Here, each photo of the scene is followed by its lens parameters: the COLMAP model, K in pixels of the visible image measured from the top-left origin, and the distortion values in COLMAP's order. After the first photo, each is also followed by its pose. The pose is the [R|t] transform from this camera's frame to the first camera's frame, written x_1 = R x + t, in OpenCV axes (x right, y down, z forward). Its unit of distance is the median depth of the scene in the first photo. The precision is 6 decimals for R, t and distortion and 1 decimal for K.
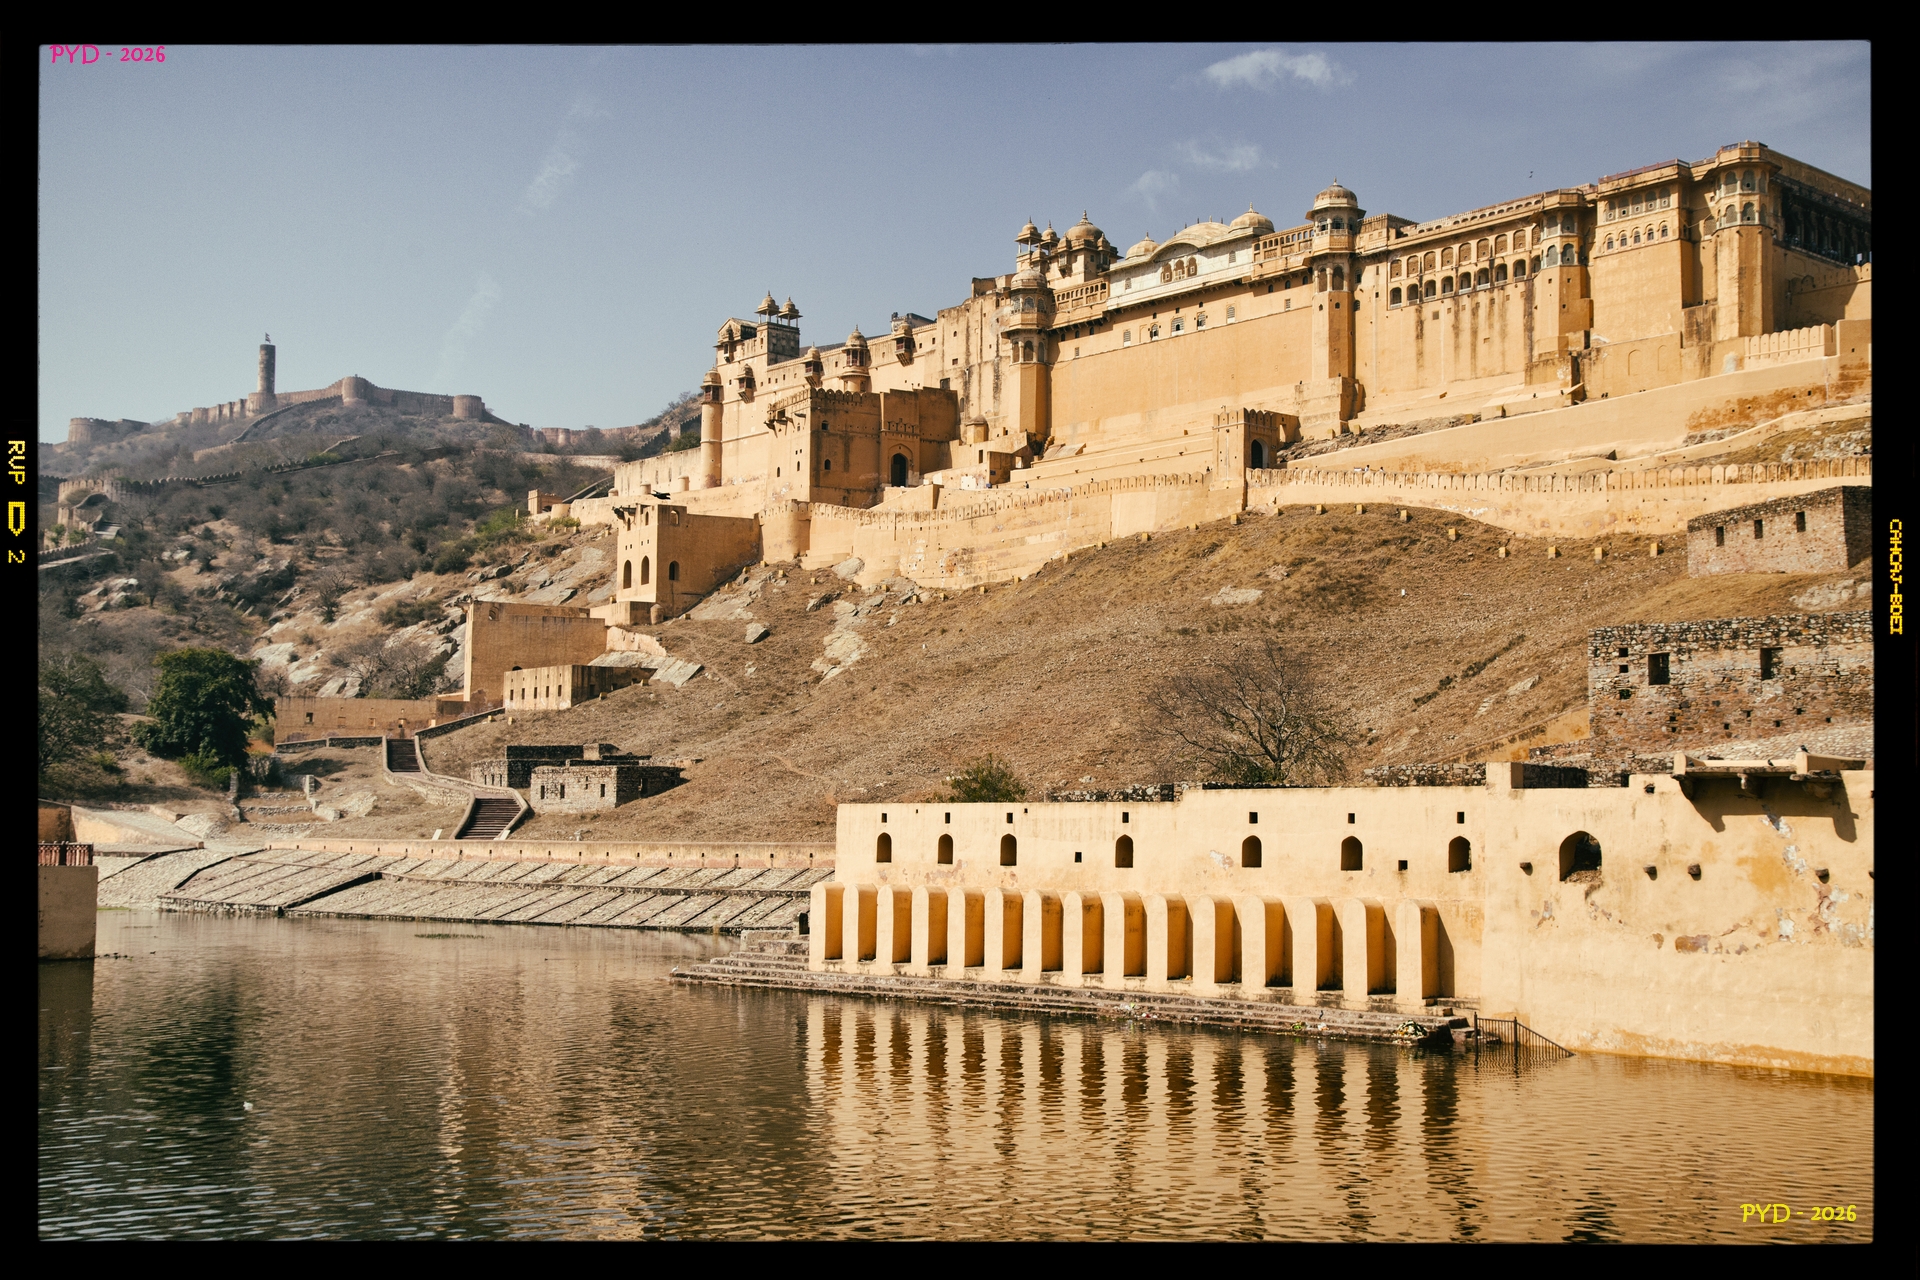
lens RADIAL K [[2219.9, 0, 960.0], [0, 2219.9, 640.0], [0, 0, 1]] dist [0.090748, 0.058911]
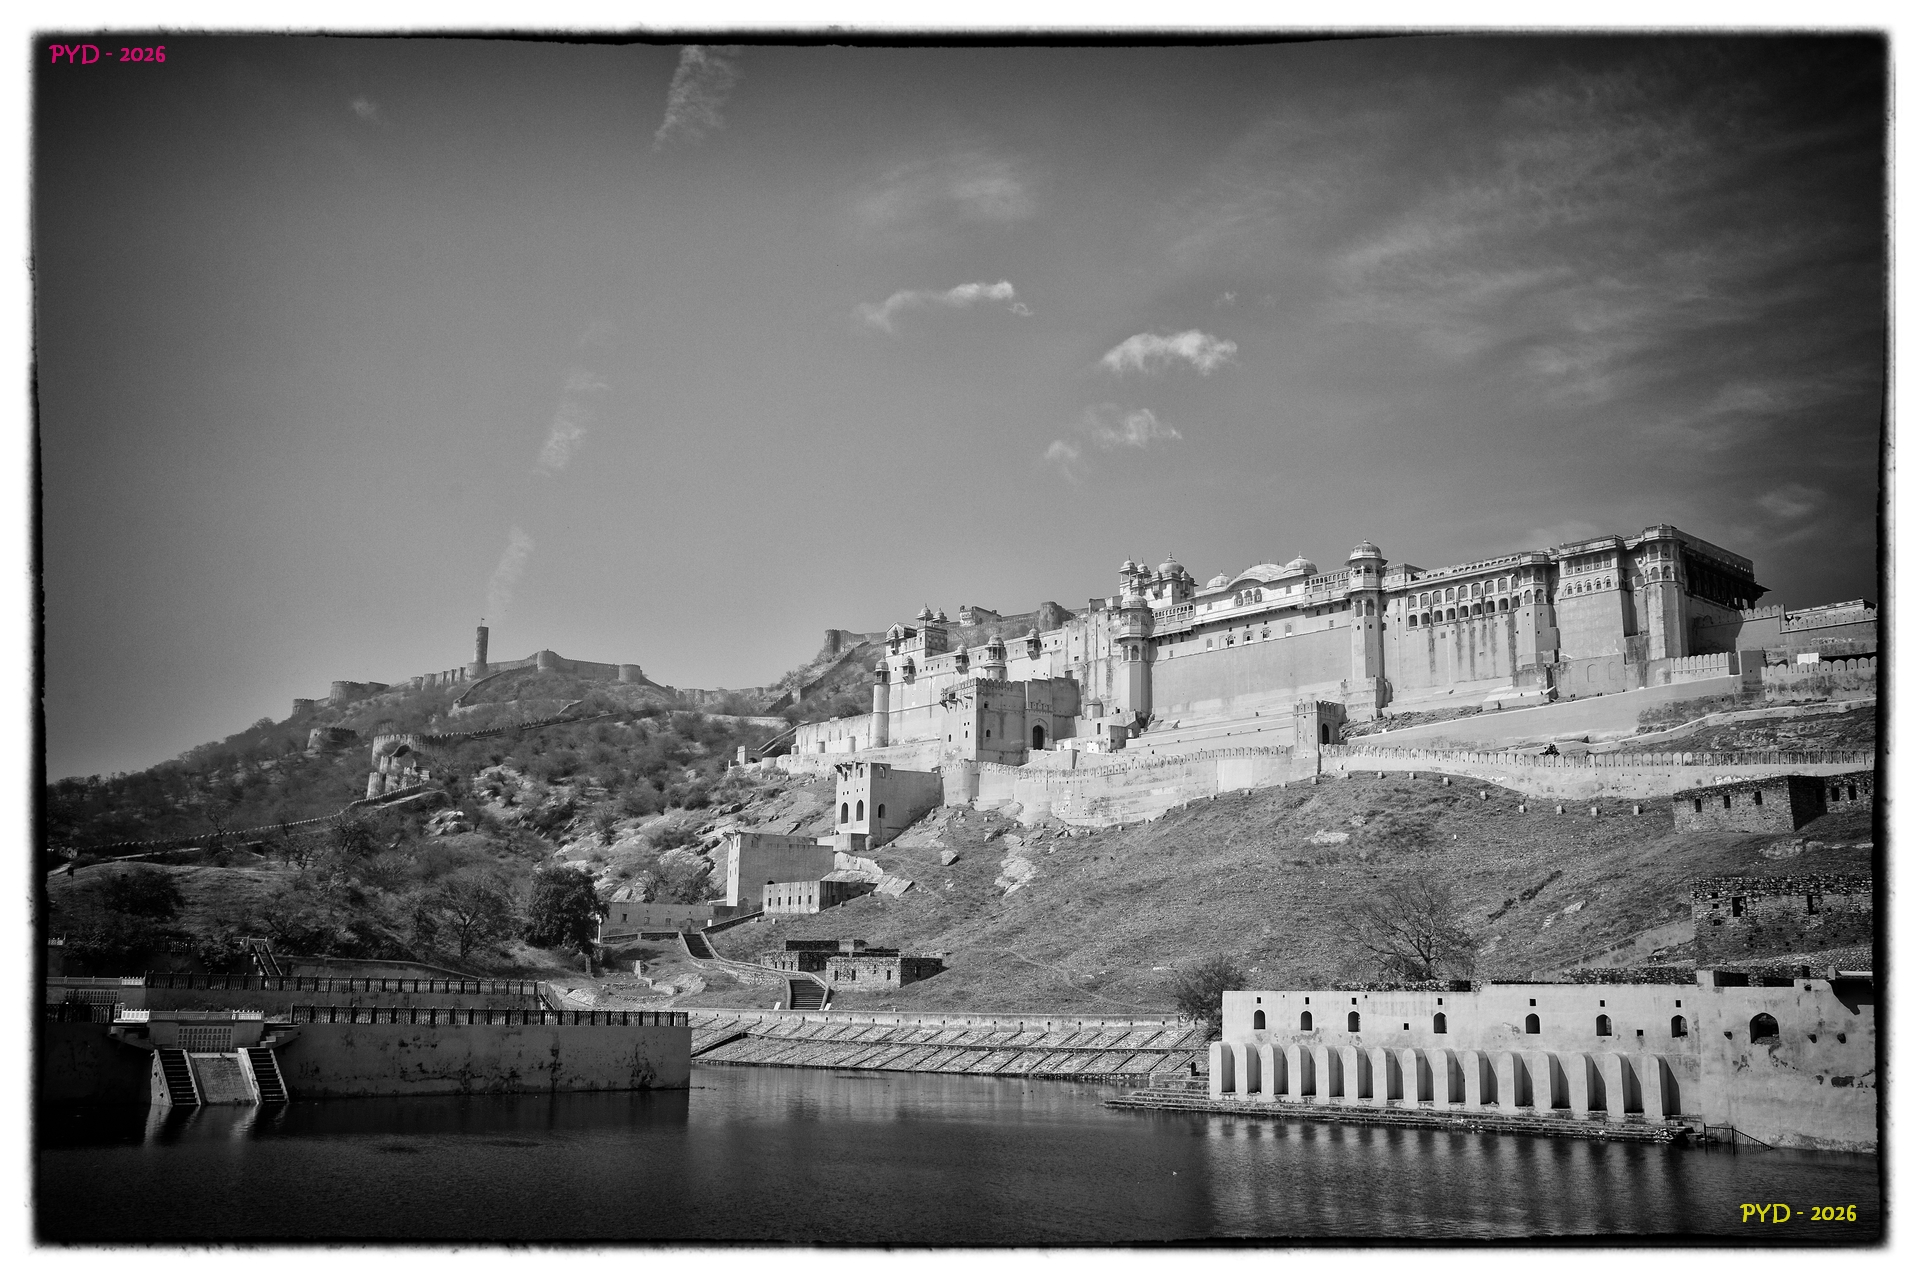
lens RADIAL K [[1753.6, 0, 960.0], [0, 1753.6, 640.0], [0, 0, 1]] dist [-0.019710, 0.101841]
pose [[0.999970, 0.006437, 0.004380, -0.095971], [-0.005876, 0.993013, -0.117862, -0.009701], [-0.005108, 0.117833, 0.993020, -0.097912]]
